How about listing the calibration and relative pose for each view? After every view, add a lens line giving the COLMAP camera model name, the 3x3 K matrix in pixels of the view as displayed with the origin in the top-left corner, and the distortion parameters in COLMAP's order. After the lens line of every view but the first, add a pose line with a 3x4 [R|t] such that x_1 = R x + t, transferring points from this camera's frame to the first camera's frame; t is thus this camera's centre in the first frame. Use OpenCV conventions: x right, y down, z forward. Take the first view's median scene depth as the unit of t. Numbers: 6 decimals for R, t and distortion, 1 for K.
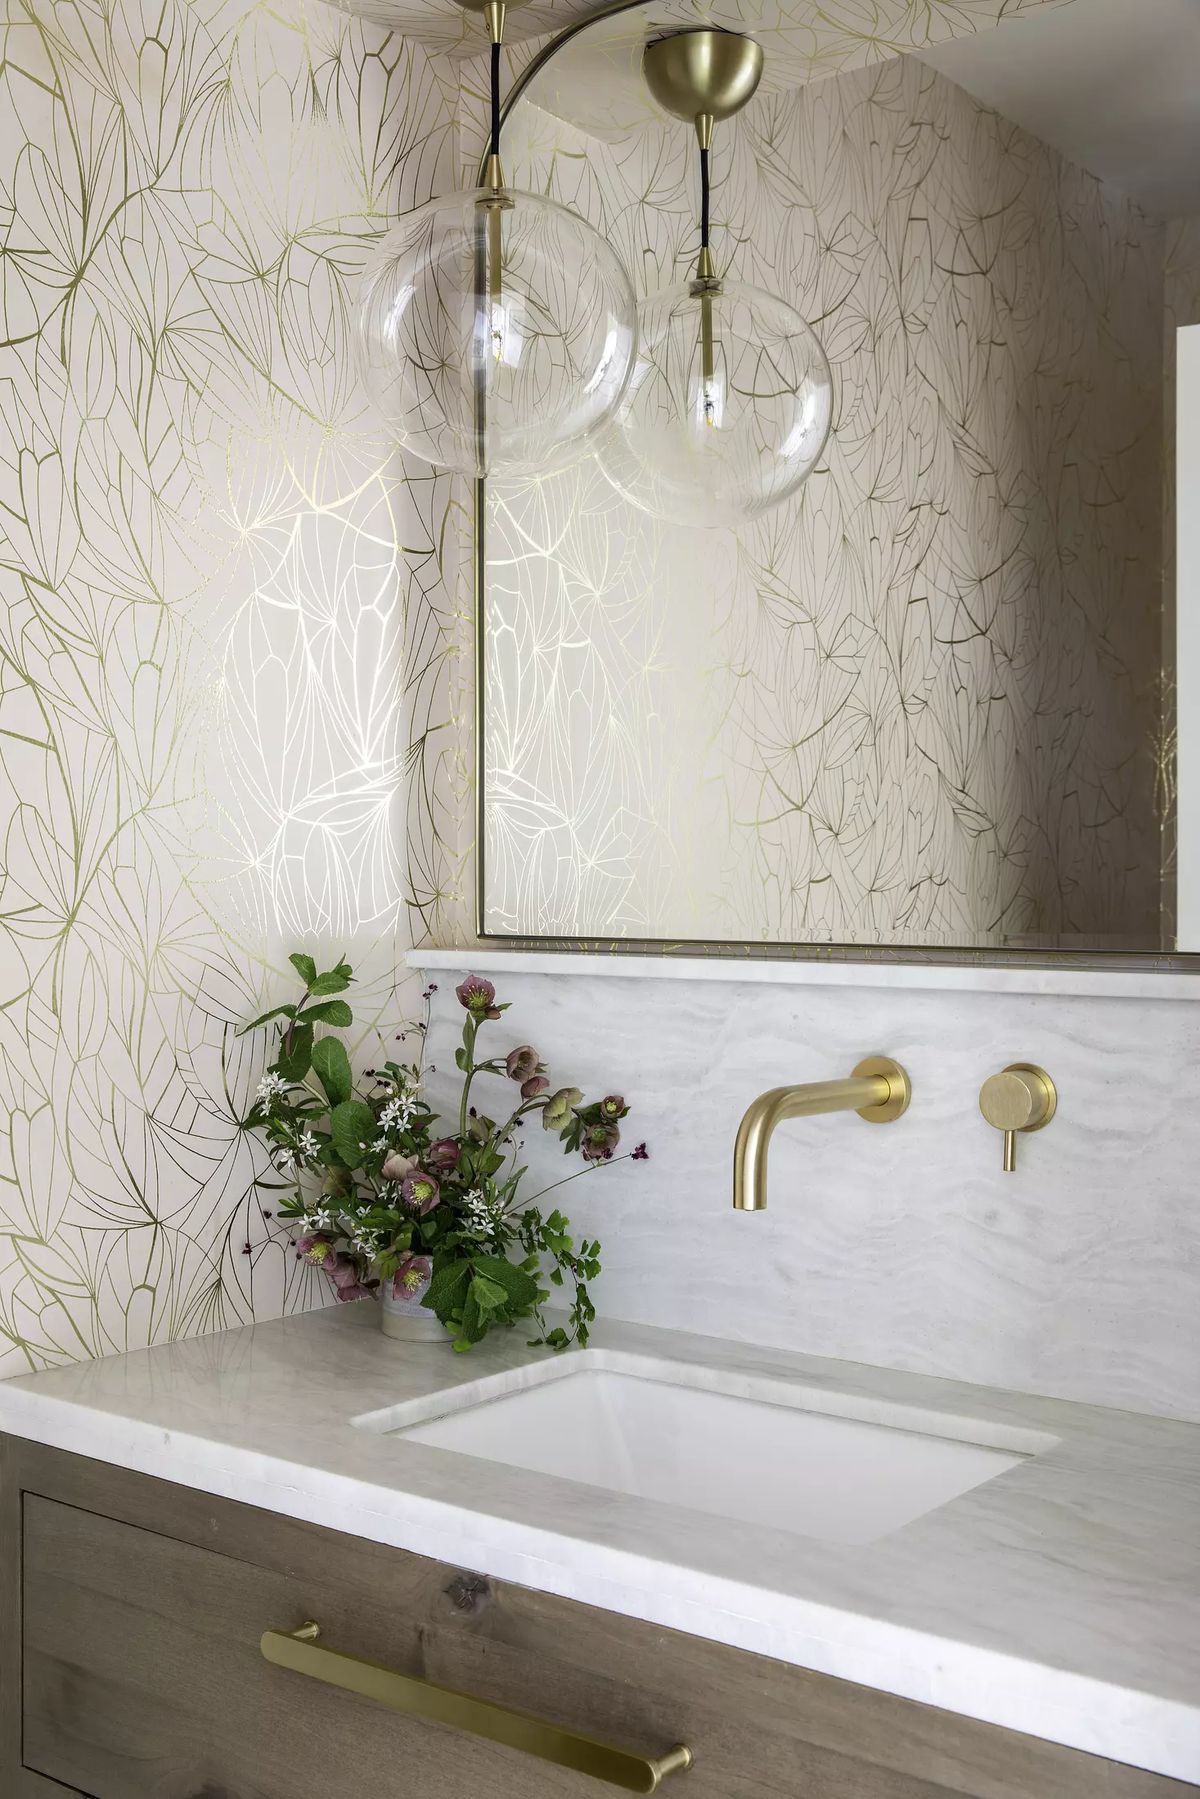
lens RADIAL K [[2001.5, 0, 586.0], [0, 2001.5, 899.6], [0, 0, 1]] dist [0.020985, 0.000000]
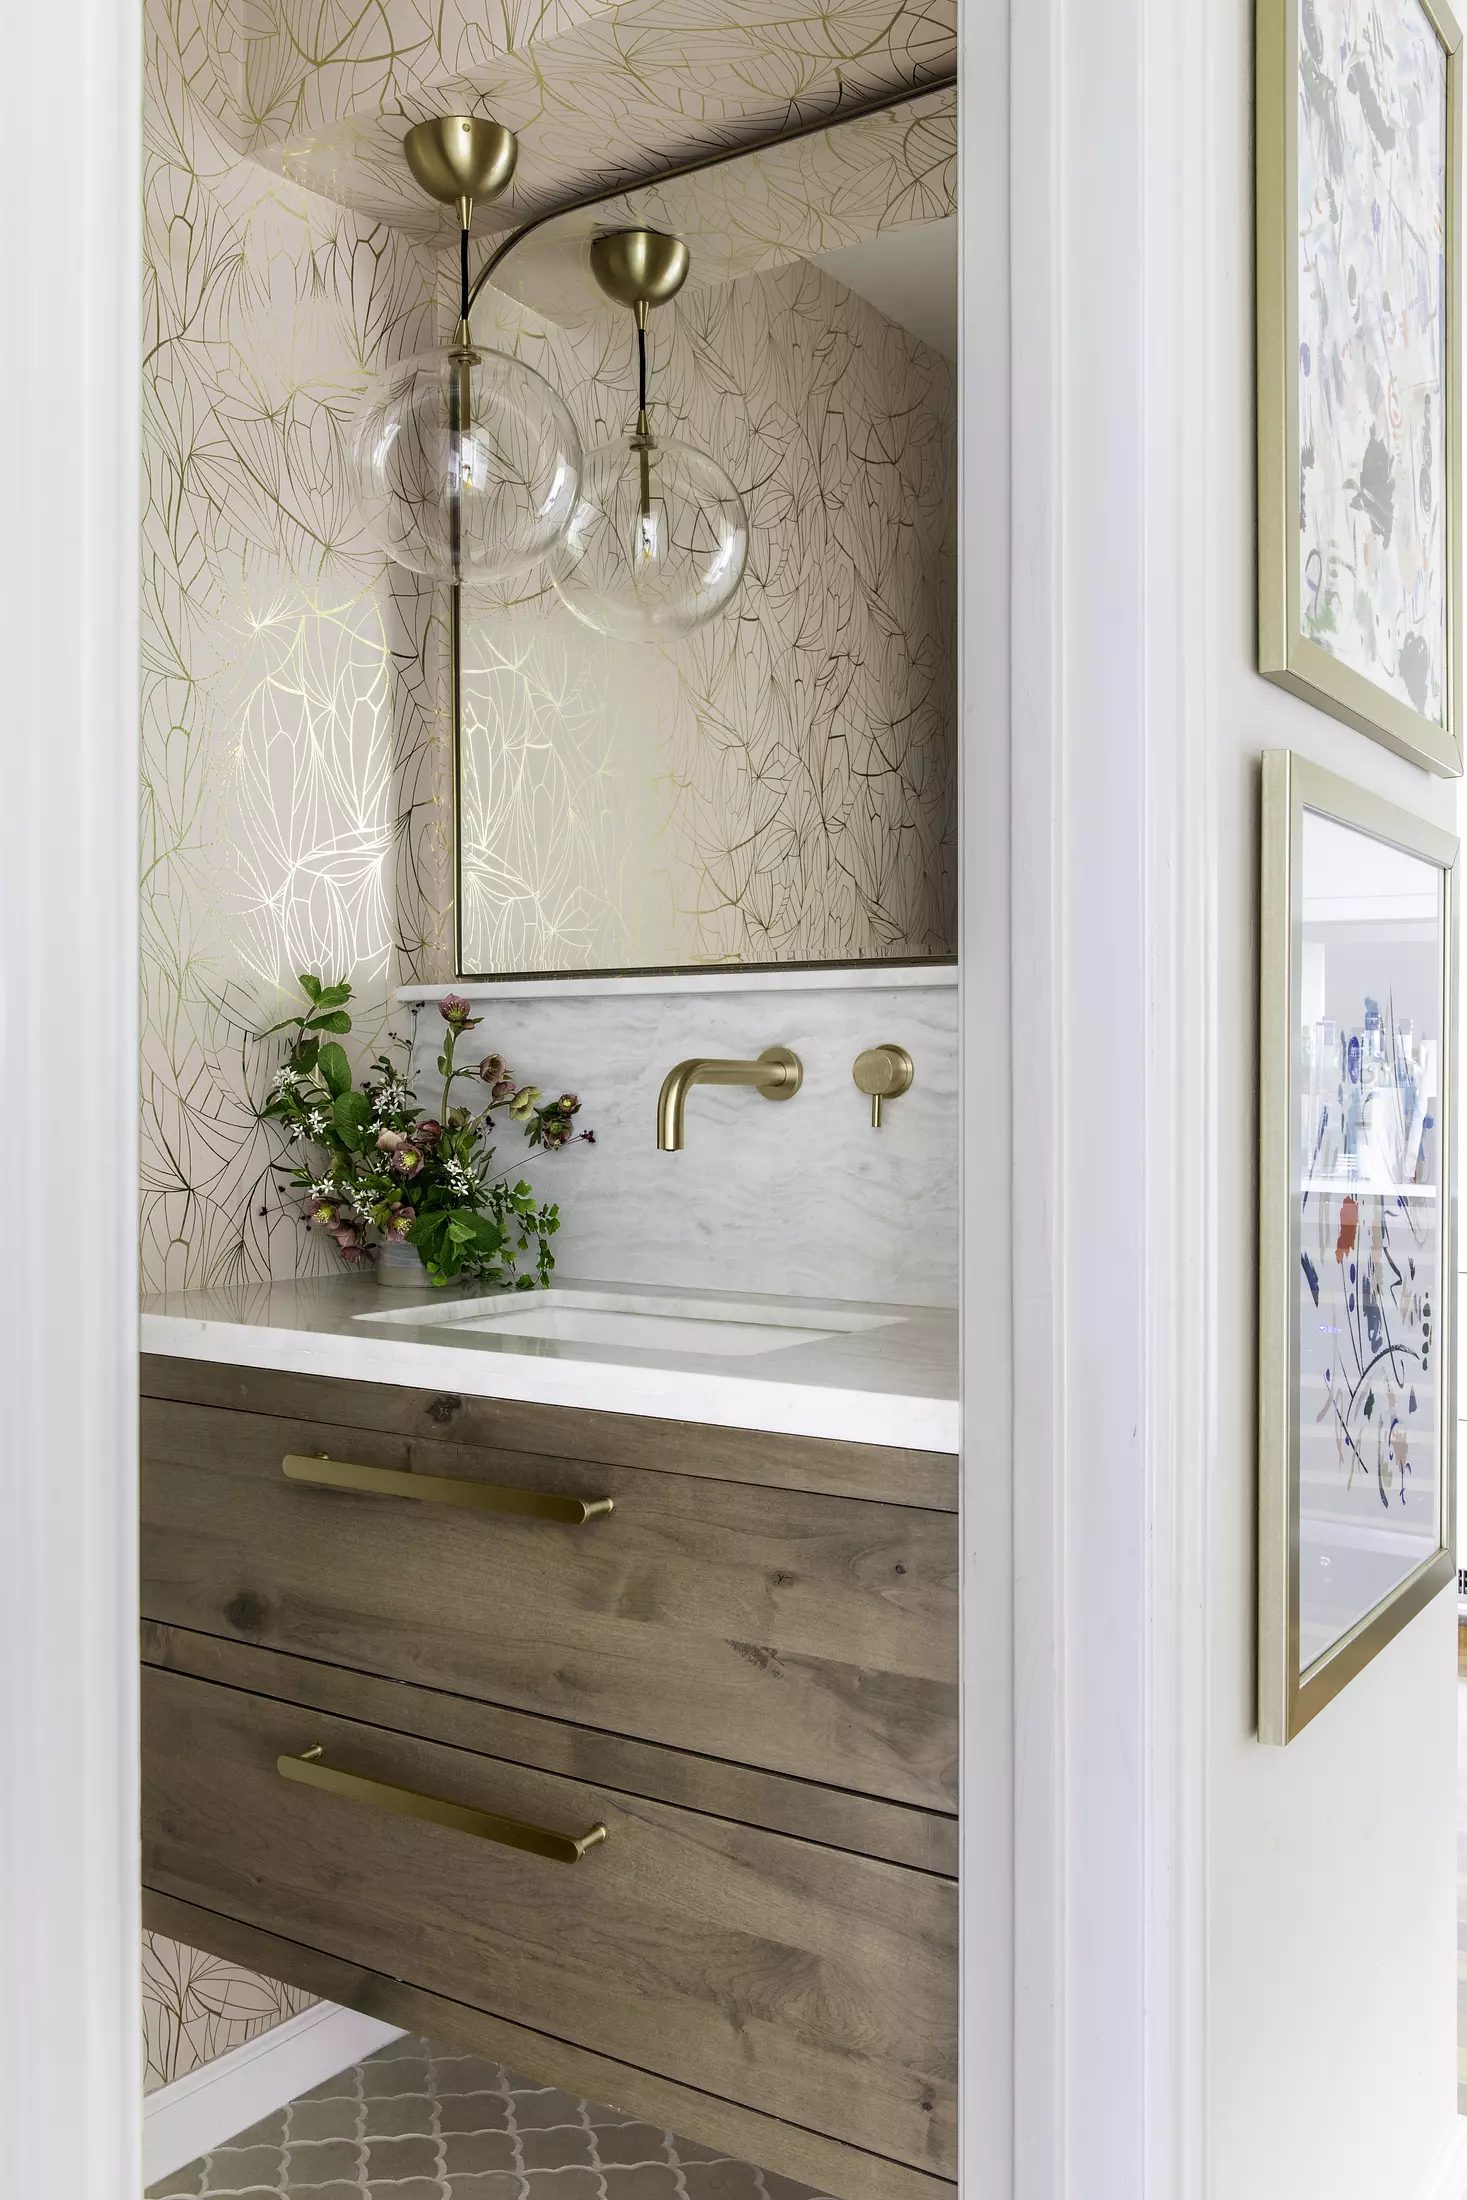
lens RADIAL K [[1851.3, 0, 748.0], [0, 1851.3, 1102.8], [0, 0, 1]] dist [-0.004109, -0.023511]
pose [[0.995458, -0.006162, 0.095000, 0.015818], [0.004893, 0.999896, 0.013579, 0.088615], [-0.095073, -0.013053, 0.995385, -0.139757]]
